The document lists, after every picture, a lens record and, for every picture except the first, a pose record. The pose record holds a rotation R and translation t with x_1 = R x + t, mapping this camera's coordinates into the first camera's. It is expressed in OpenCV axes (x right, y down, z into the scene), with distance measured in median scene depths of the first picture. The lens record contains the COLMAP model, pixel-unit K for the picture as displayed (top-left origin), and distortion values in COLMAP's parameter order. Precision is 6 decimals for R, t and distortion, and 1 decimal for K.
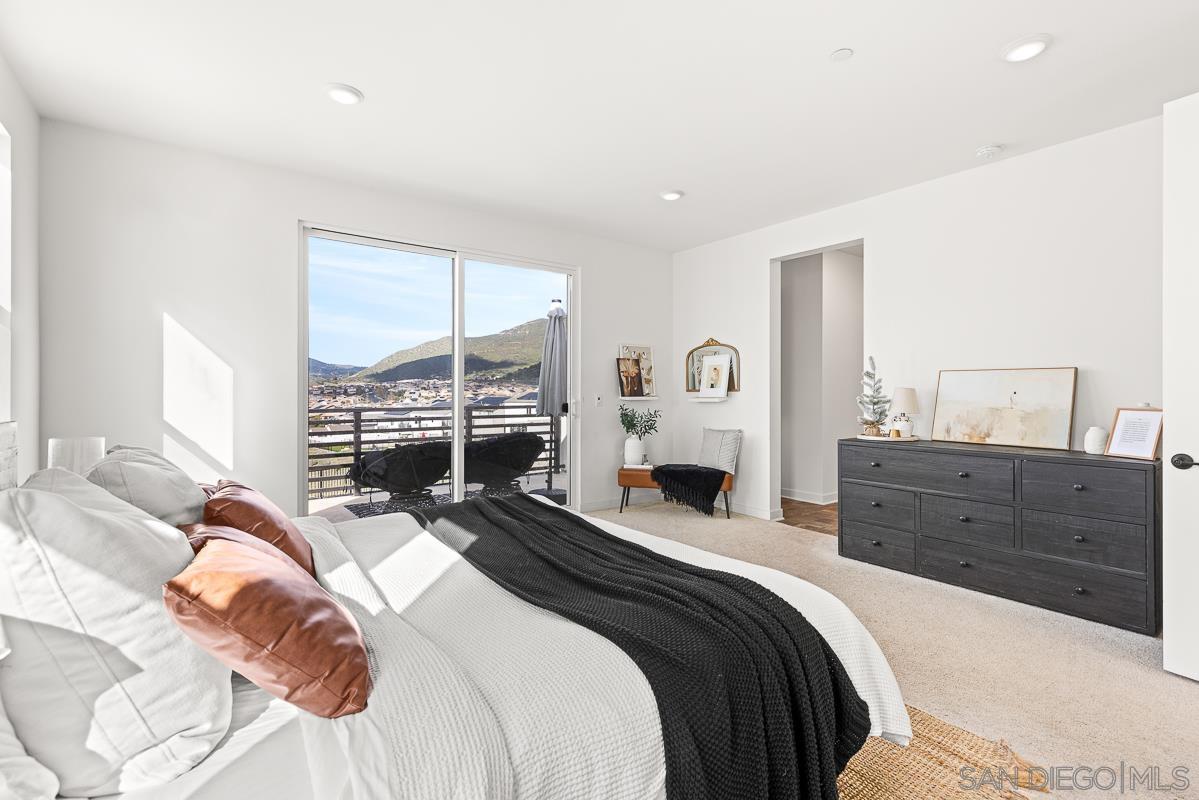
lens RADIAL K [[543.4, 0, 599.5], [0, 543.4, 400.0], [0, 0, 1]] dist [0.000544, -0.000059]
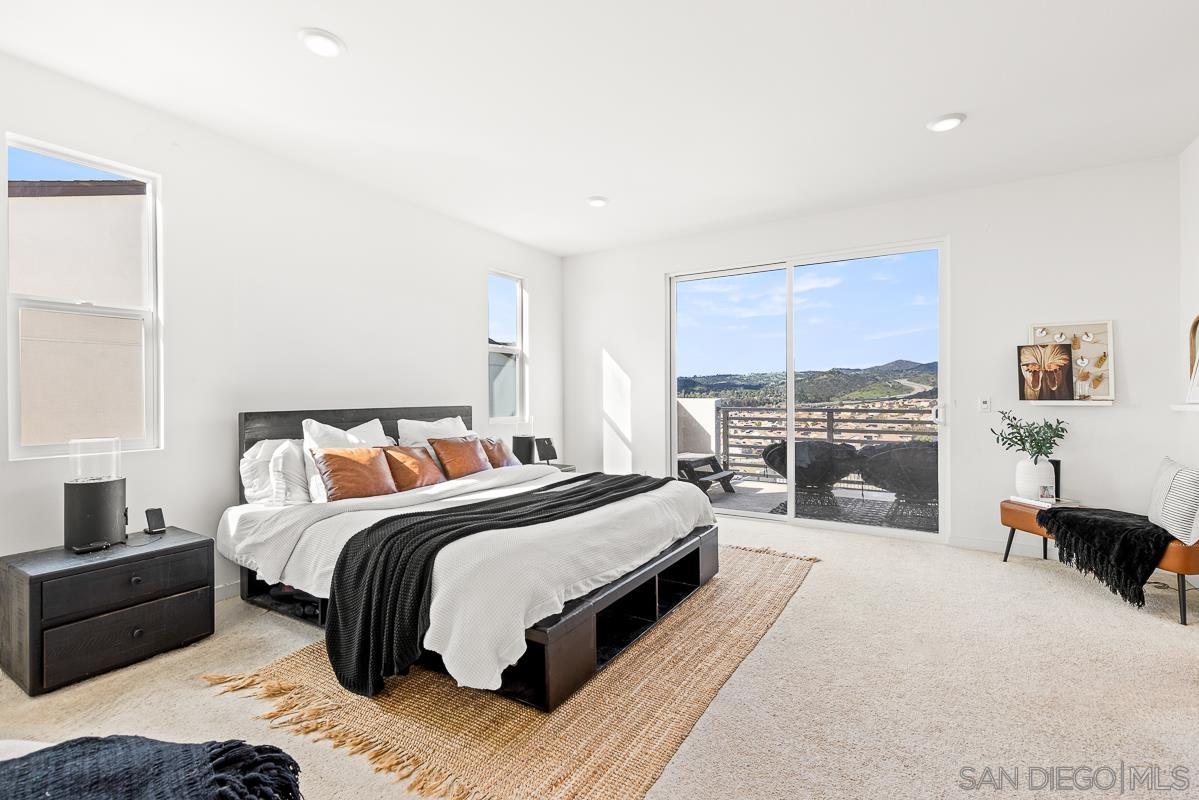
lens RADIAL K [[543.4, 0, 599.5], [0, 543.4, 400.0], [0, 0, 1]] dist [0.000544, -0.000059]
pose [[0.370062, 0.007168, -0.928979, 0.491592], [-0.003269, 0.999974, 0.006414, -0.009371], [0.929001, 0.000663, 0.370076, 0.229351]]
